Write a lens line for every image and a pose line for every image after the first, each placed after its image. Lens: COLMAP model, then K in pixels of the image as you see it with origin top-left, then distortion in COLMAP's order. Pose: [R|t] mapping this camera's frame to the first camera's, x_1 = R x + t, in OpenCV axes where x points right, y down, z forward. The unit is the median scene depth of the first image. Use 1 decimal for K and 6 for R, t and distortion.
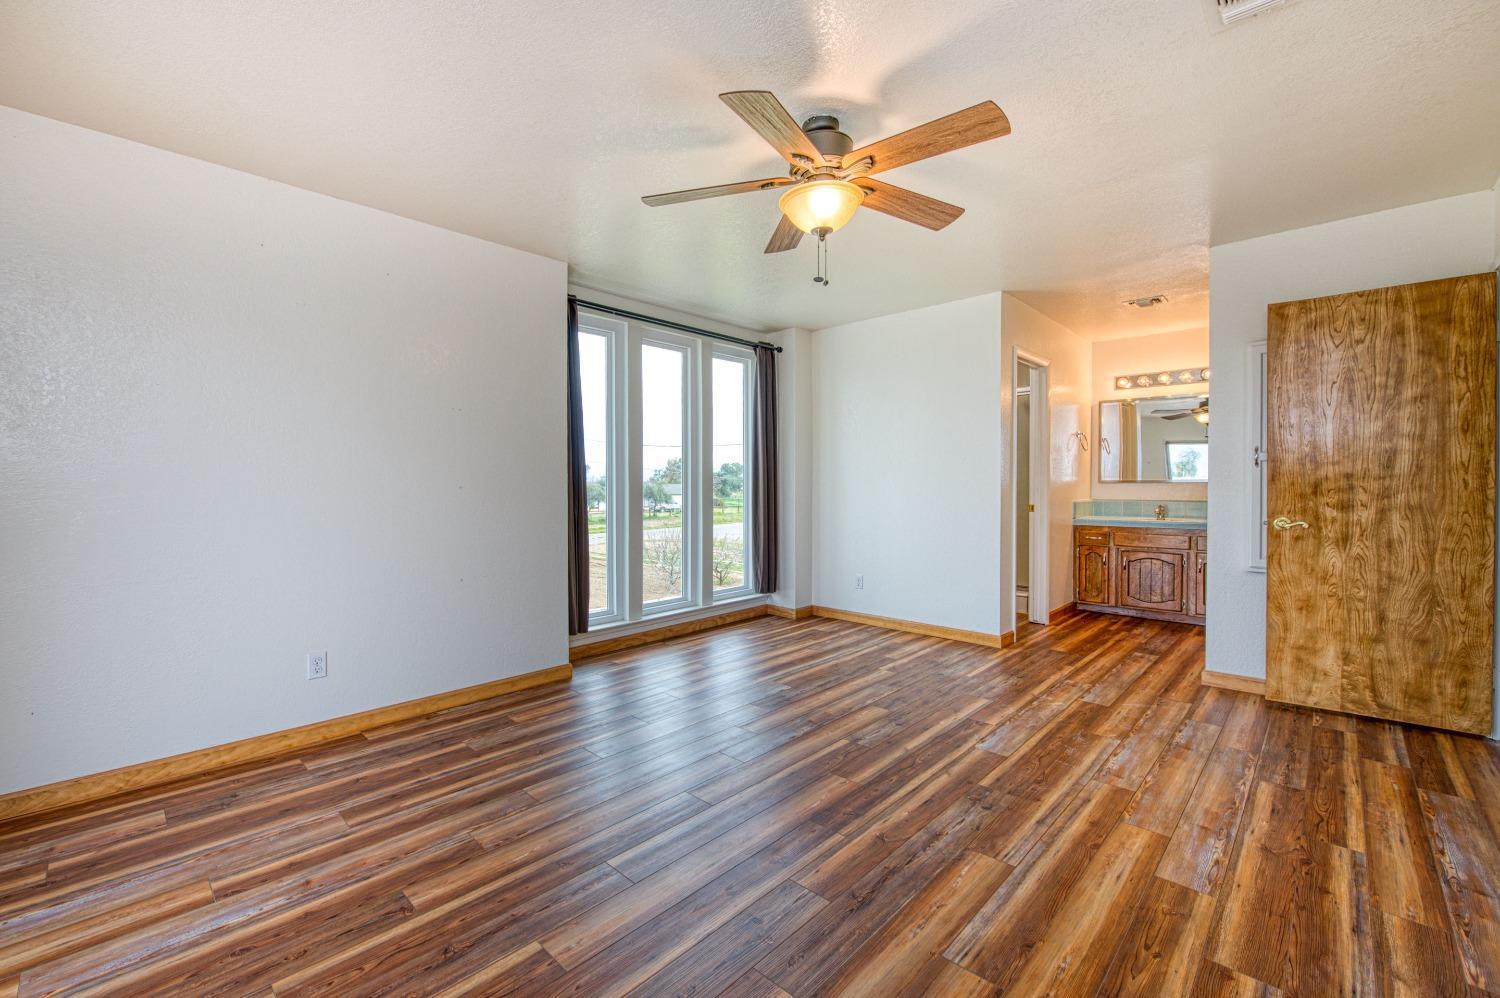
lens RADIAL K [[617.0, 0, 750.1], [0, 617.0, 489.1], [0, 0, 1]] dist [-0.003414, -0.000438]
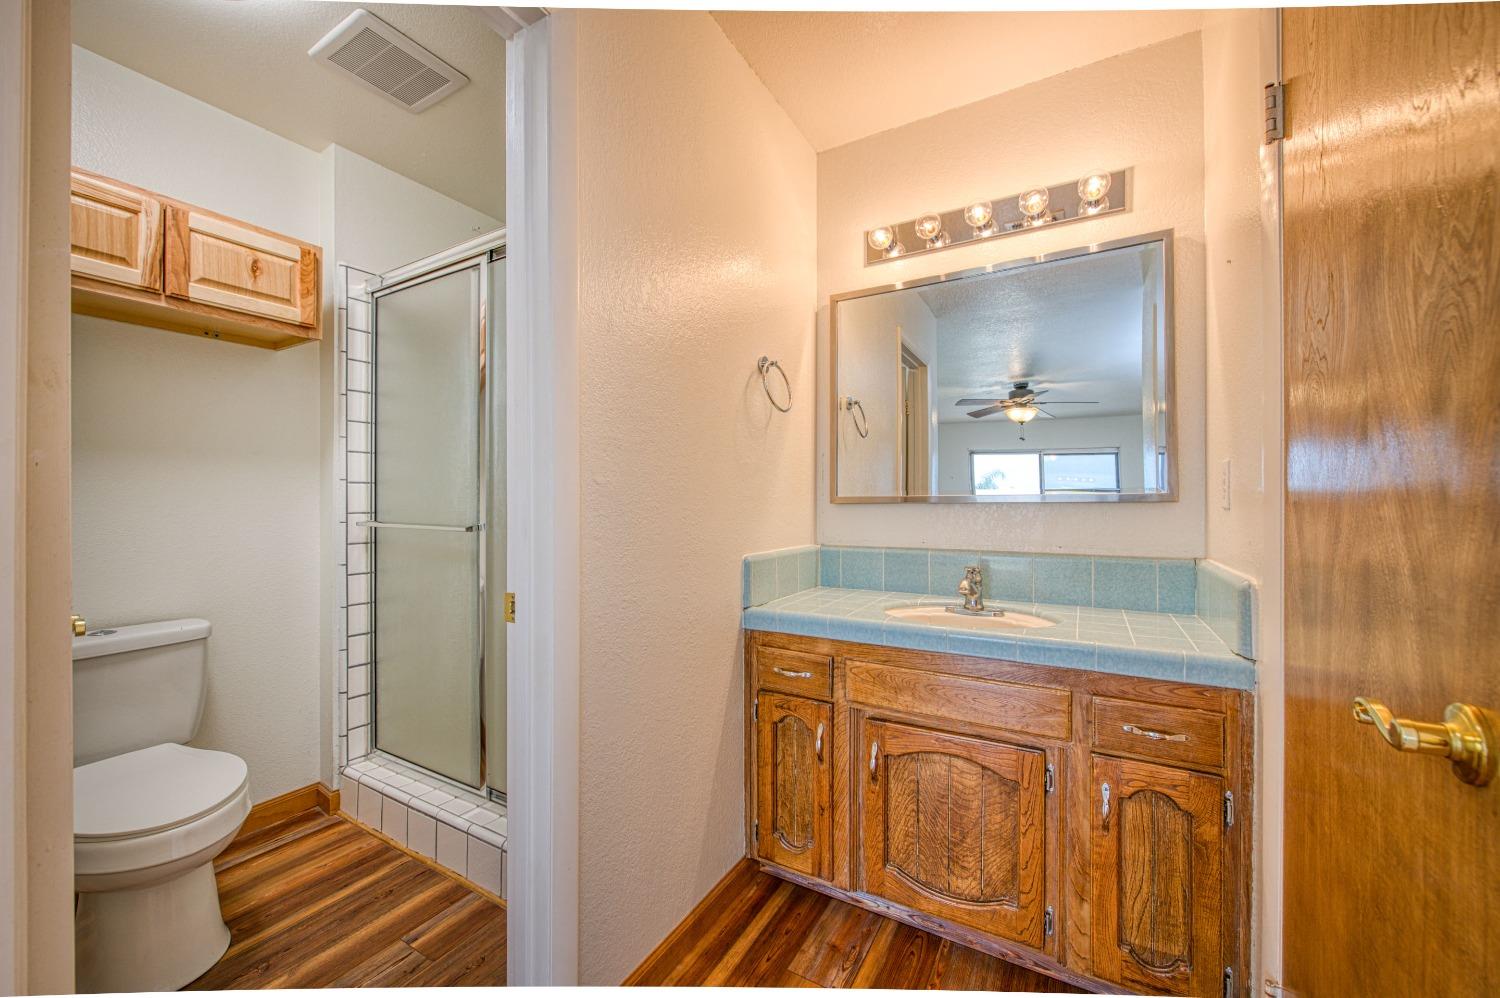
lens RADIAL K [[597.0, 0, 750.6], [0, 597.0, 501.6], [0, 0, 1]] dist [0.000876, -0.000207]
pose [[0.969917, 0.000144, 0.243436, 0.454202], [0.002568, 0.999938, -0.010825, -0.007415], [-0.243422, 0.011124, 0.969857, 0.691509]]
